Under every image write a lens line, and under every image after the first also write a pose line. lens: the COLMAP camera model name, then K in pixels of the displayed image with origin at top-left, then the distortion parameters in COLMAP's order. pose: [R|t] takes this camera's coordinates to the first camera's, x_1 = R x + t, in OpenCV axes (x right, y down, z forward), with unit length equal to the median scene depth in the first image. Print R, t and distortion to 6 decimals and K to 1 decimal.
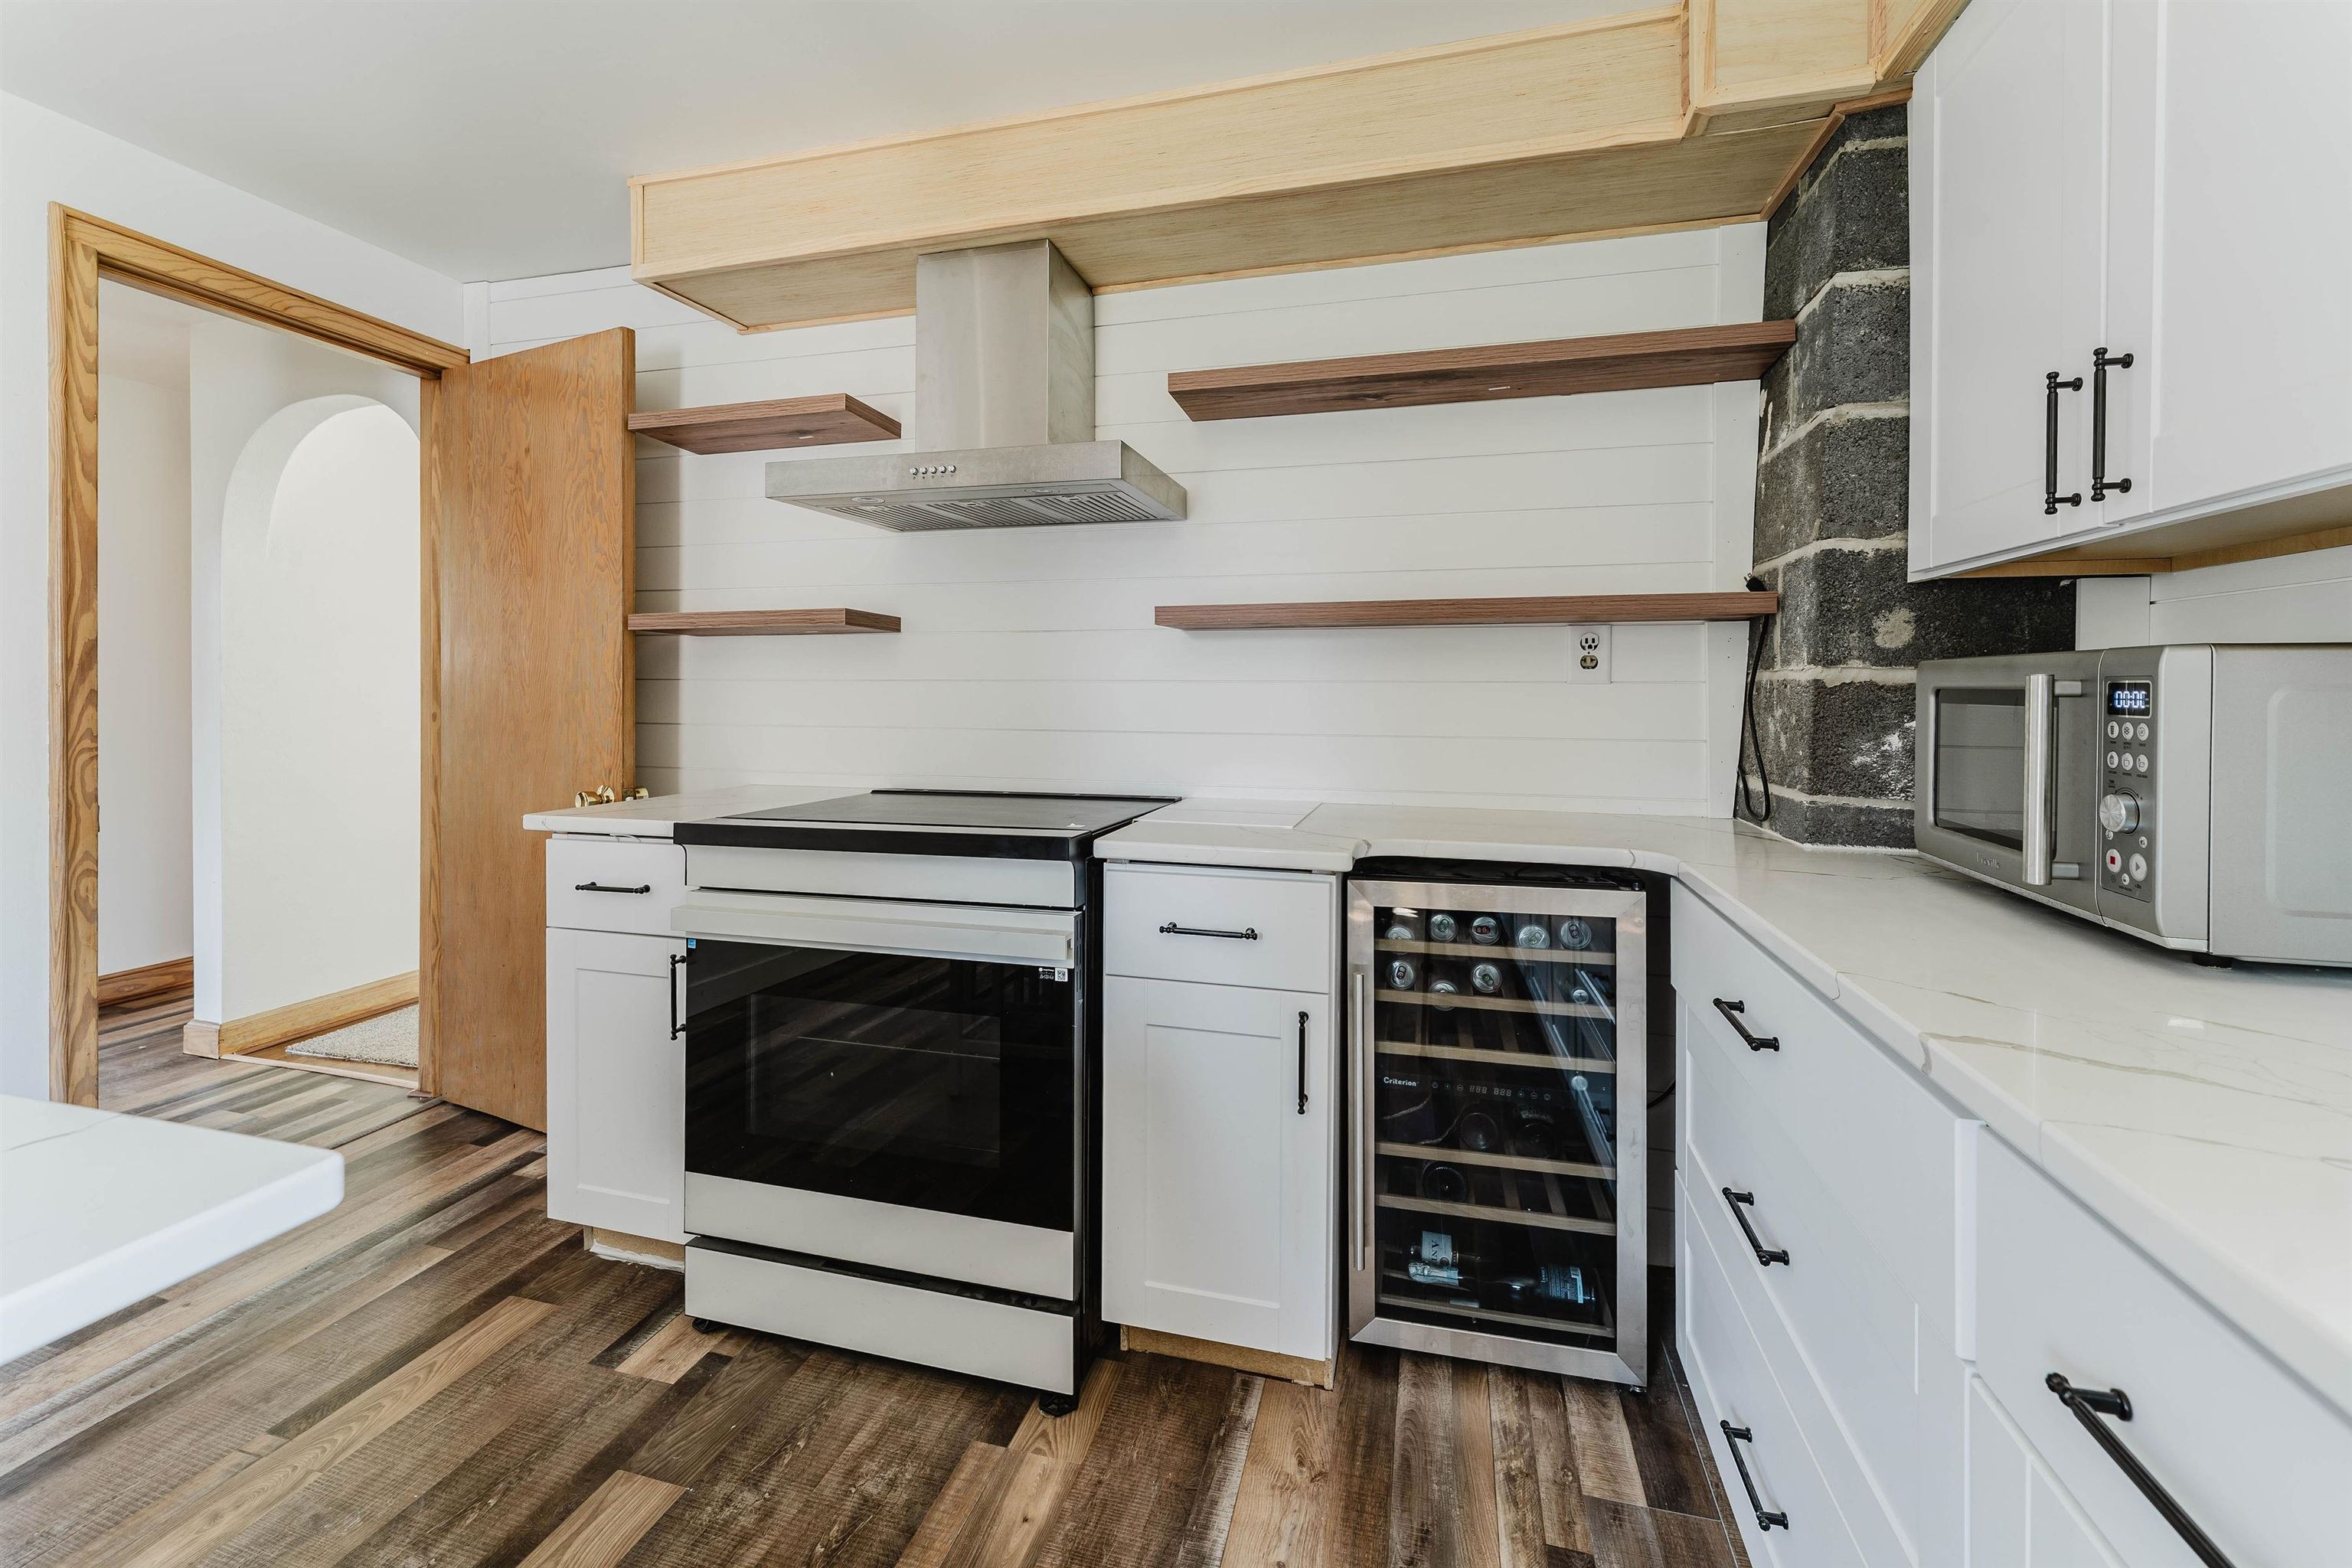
lens RADIAL K [[984.6, 0, 1161.5], [0, 984.6, 701.1], [0, 0, 1]] dist [0.002667, -0.002939]
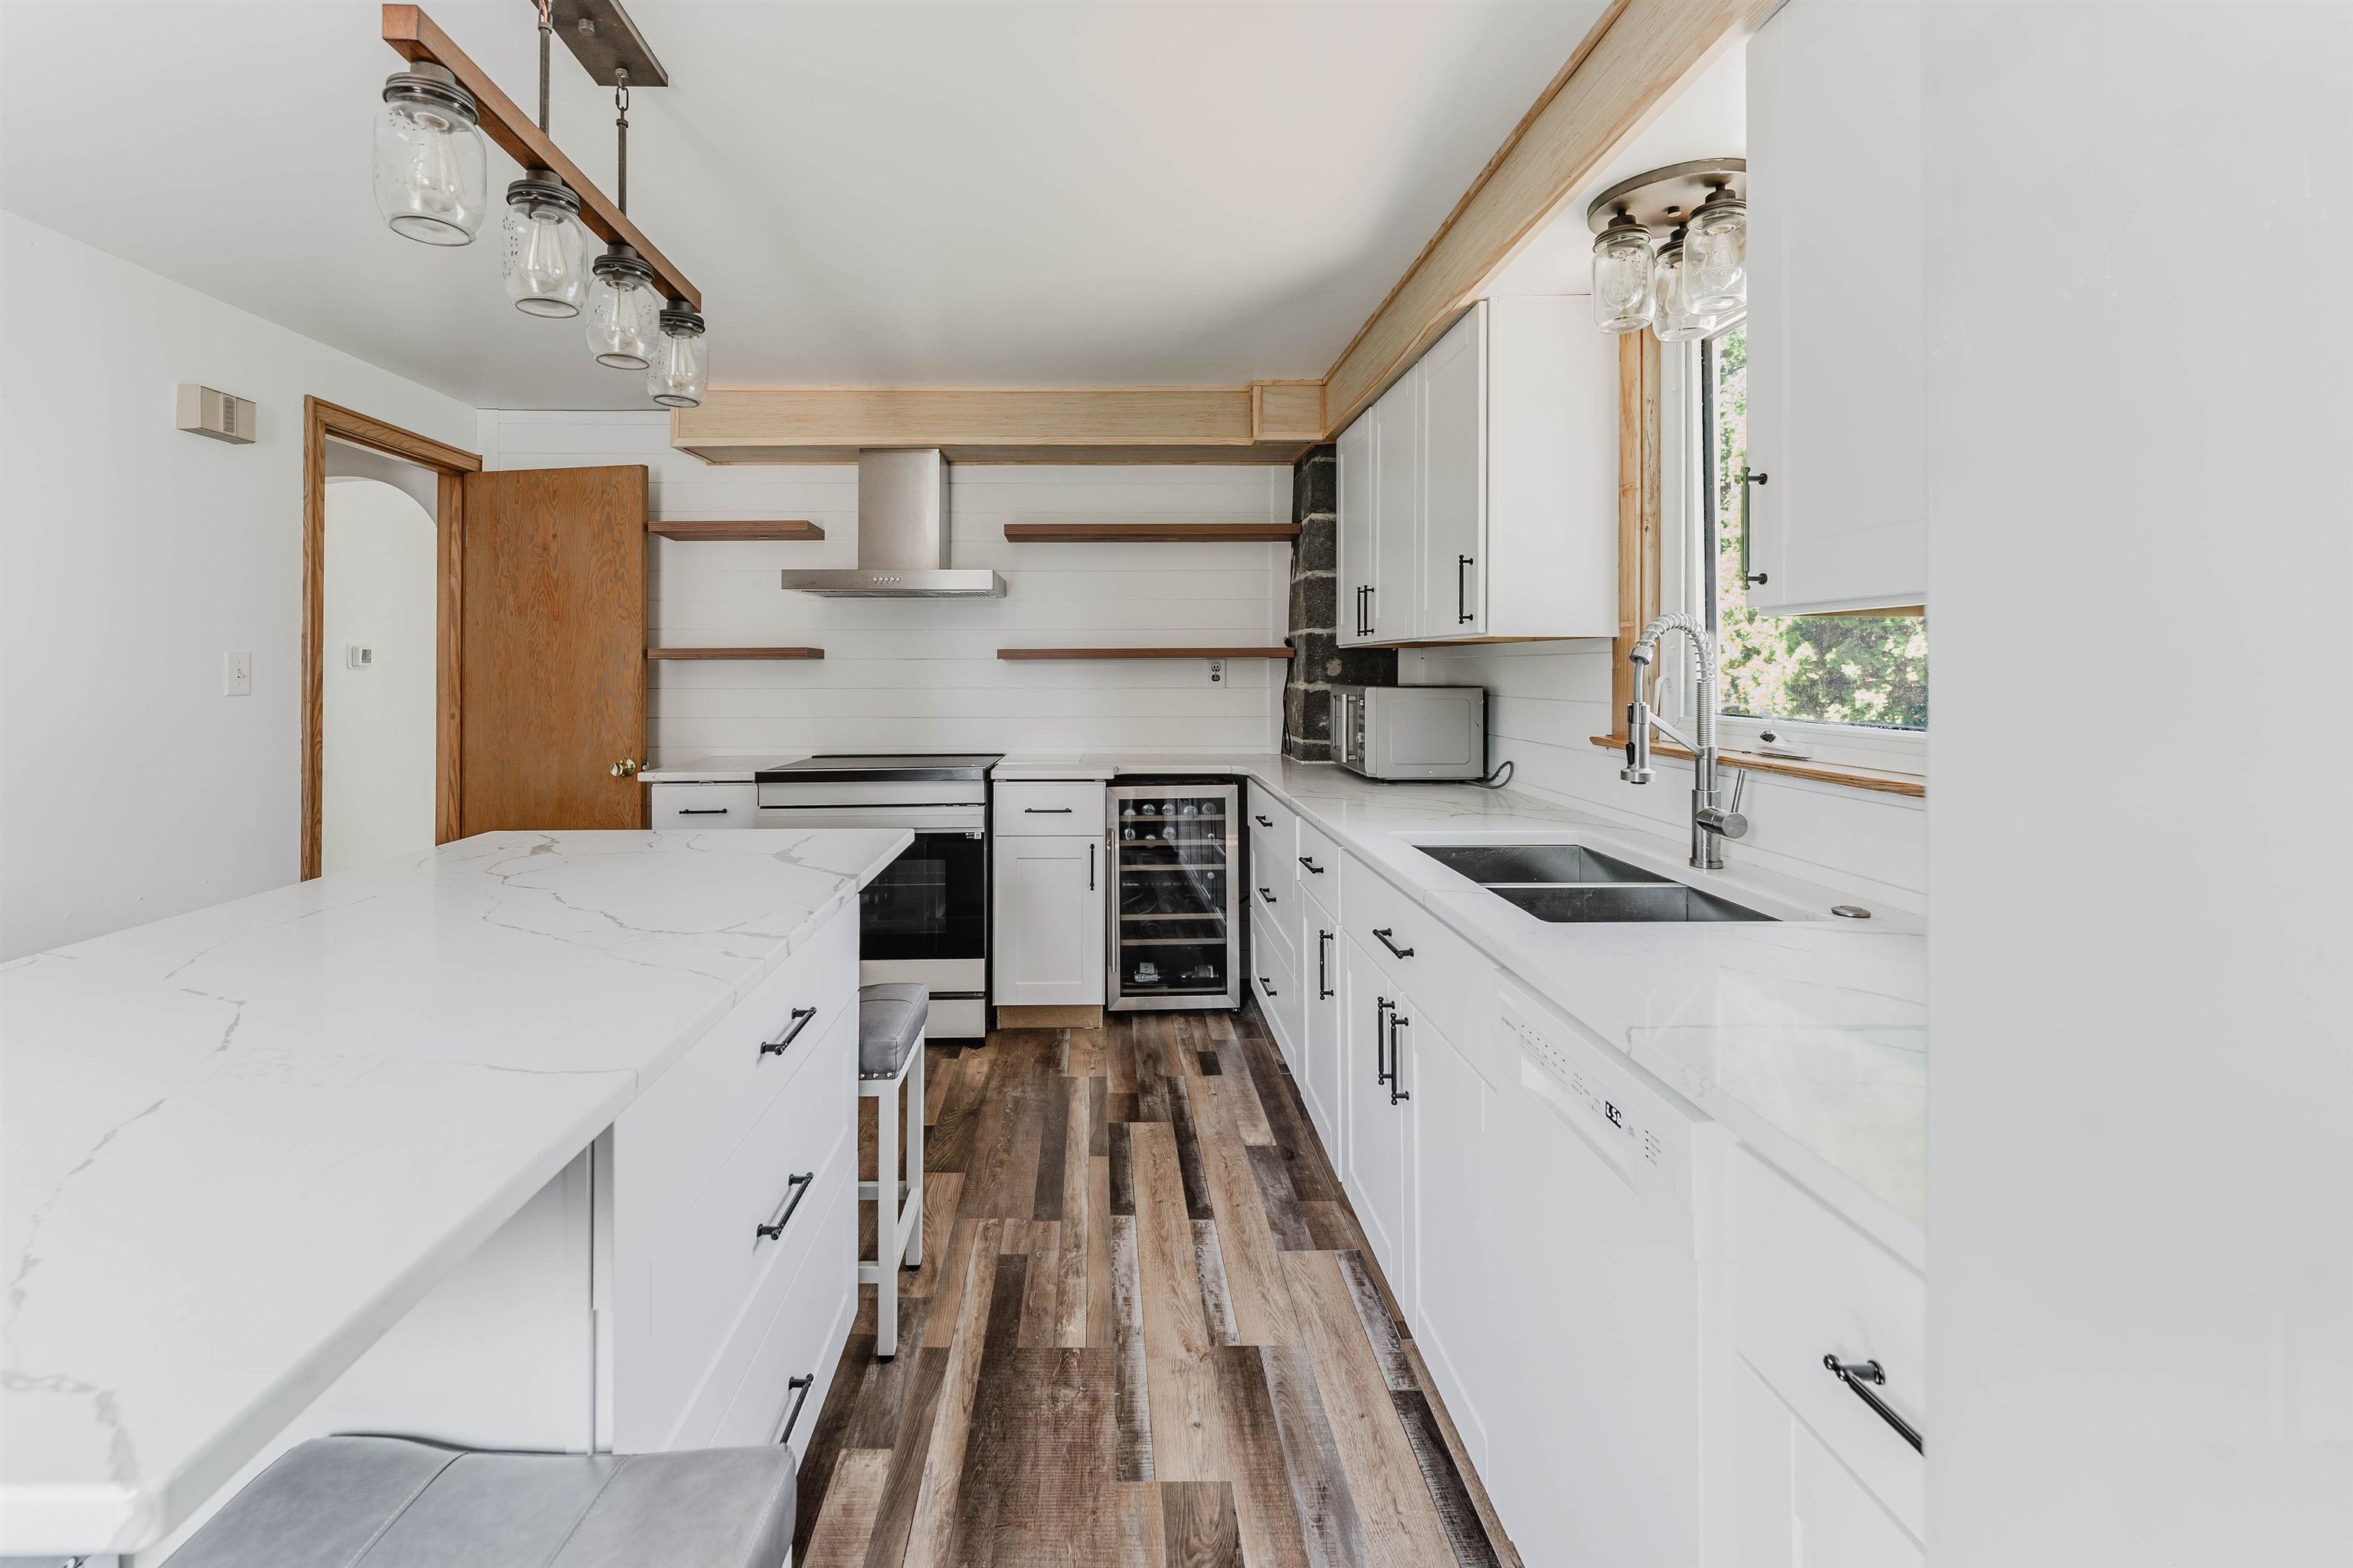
lens RADIAL K [[985.1, 0, 1108.3], [0, 985.1, 662.1], [0, 0, 1]] dist [0.002667, -0.002939]
pose [[0.961473, -0.002799, 0.274884, -0.390946], [0.008652, 0.999761, -0.020083, -0.041911], [-0.274762, 0.021687, 0.961268, -1.040564]]
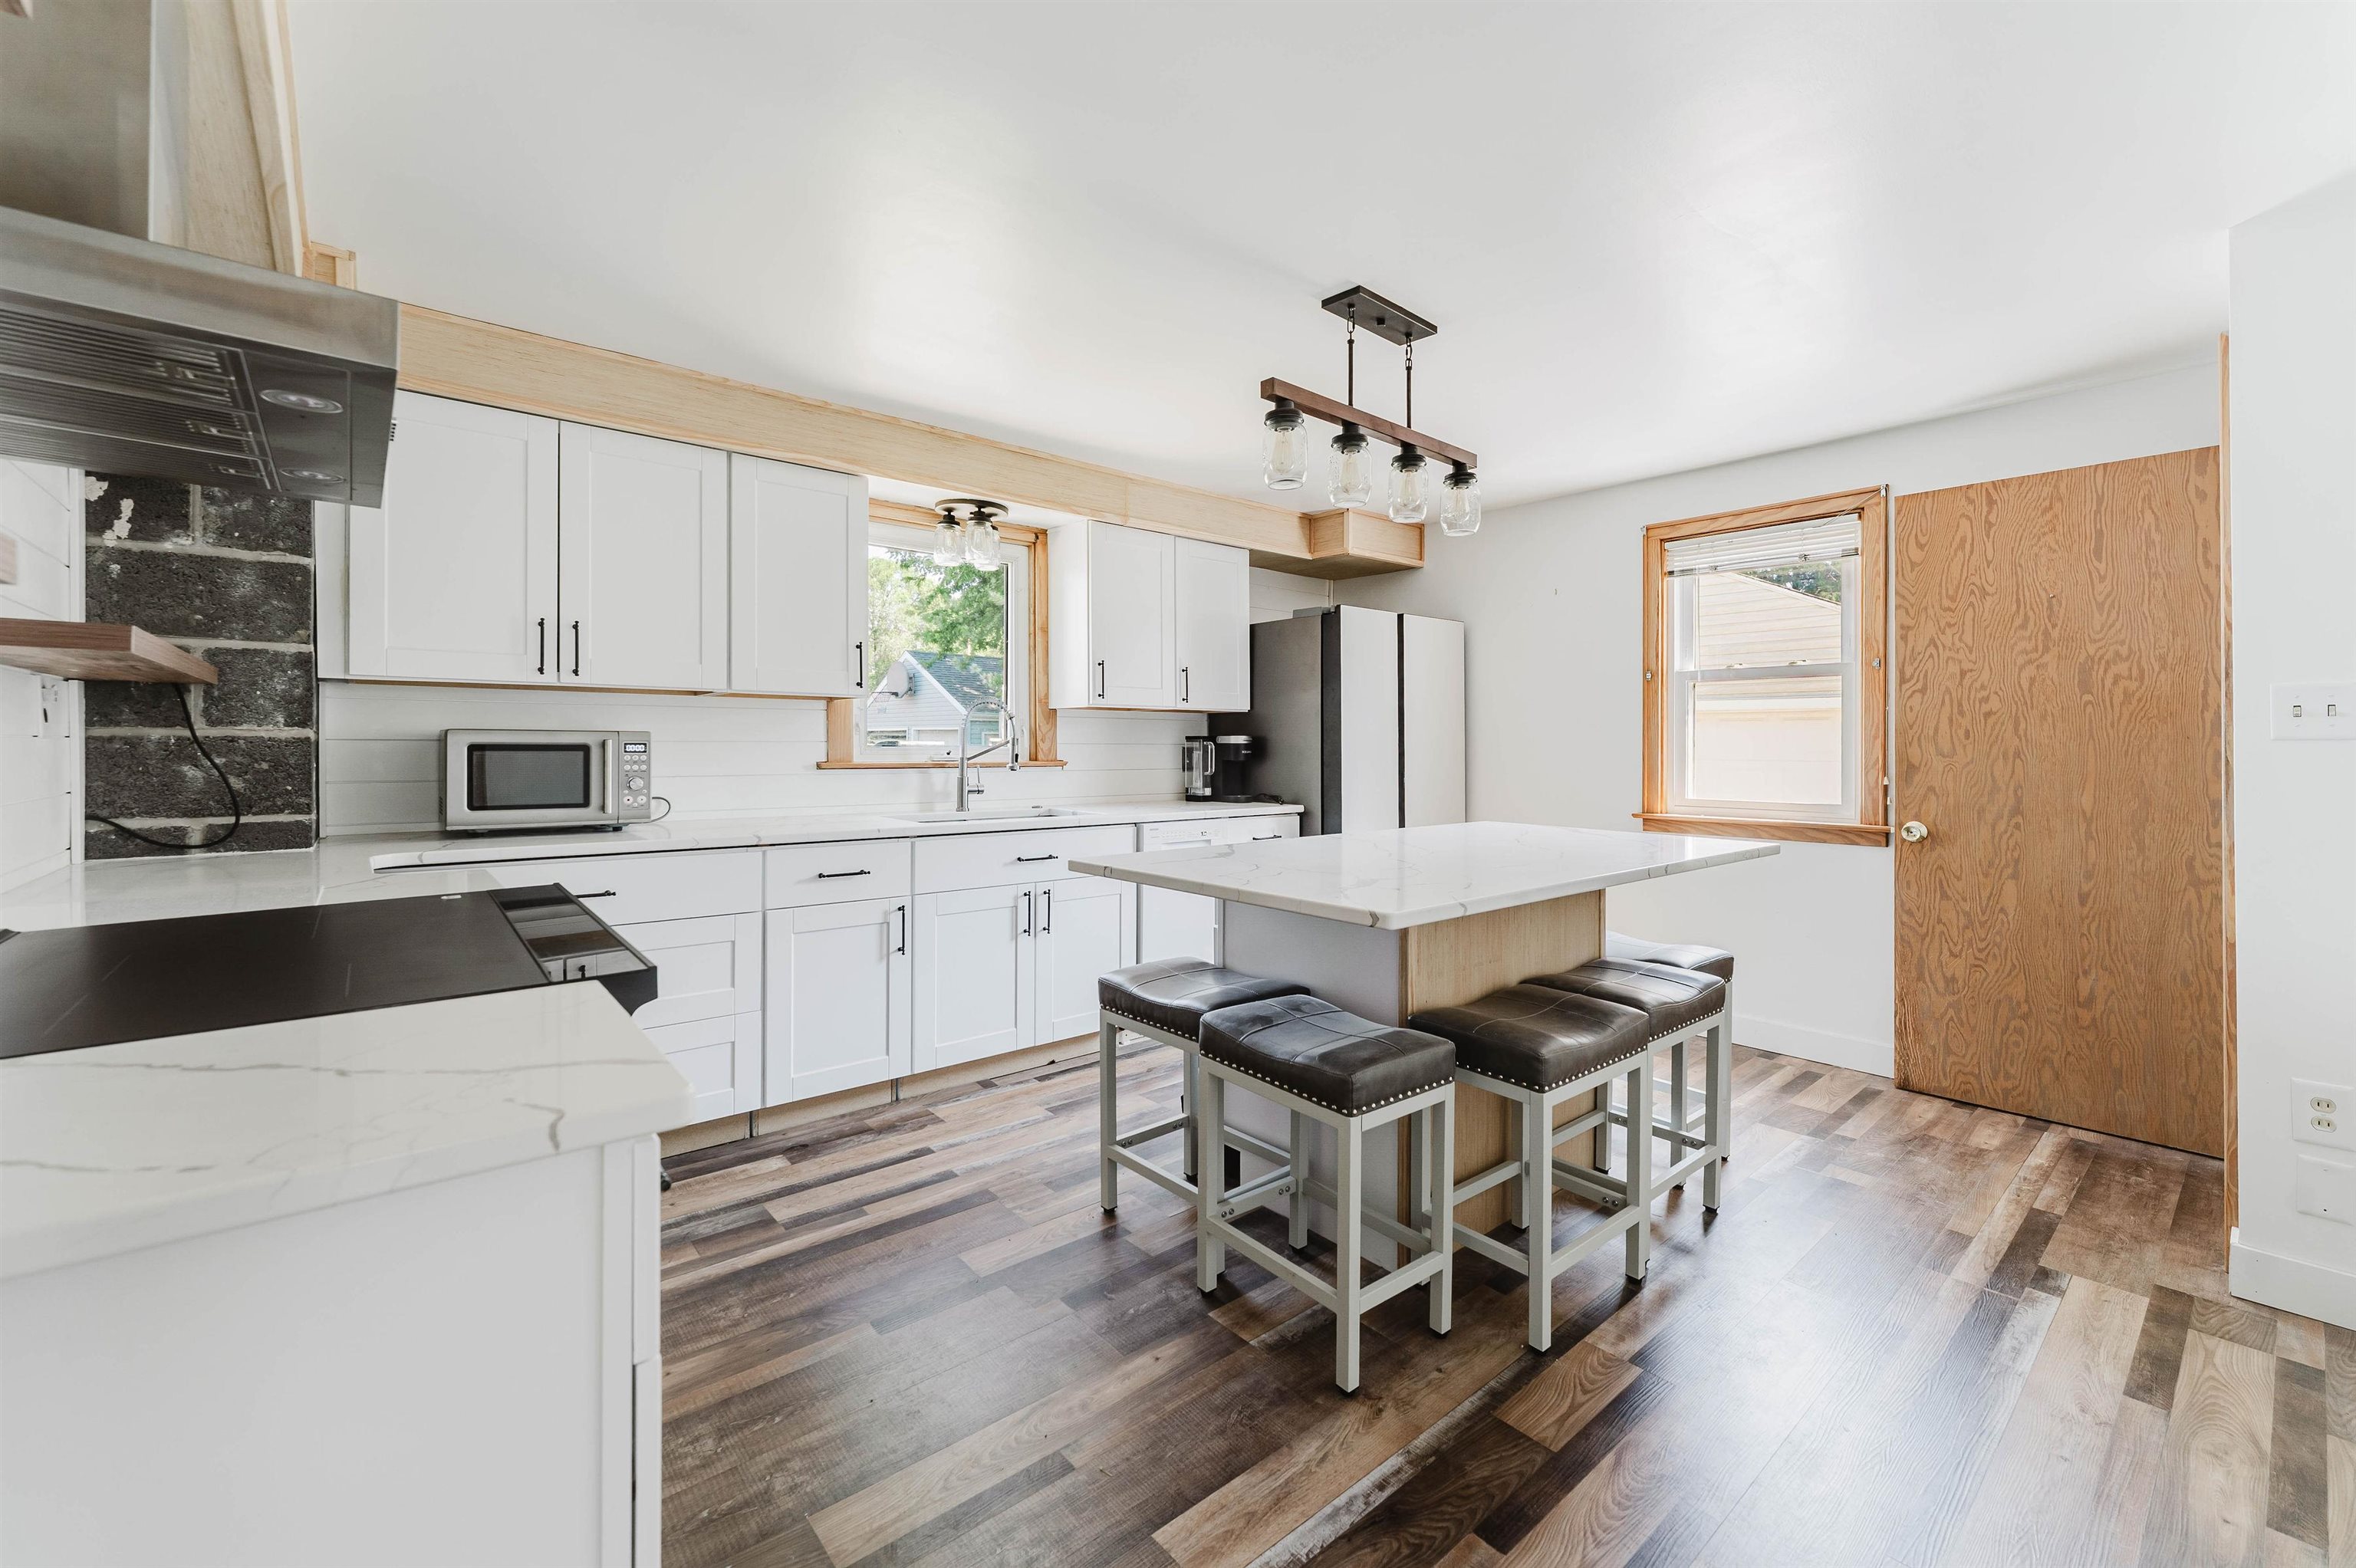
lens RADIAL K [[986.2, 0, 1168.1], [0, 986.2, 726.2], [0, 0, 1]] dist [0.002667, -0.002939]
pose [[-0.826878, 0.001850, 0.562379, -1.210378], [-0.000436, 0.999992, -0.003932, -0.032704], [-0.562382, -0.003497, -0.826870, 1.450223]]
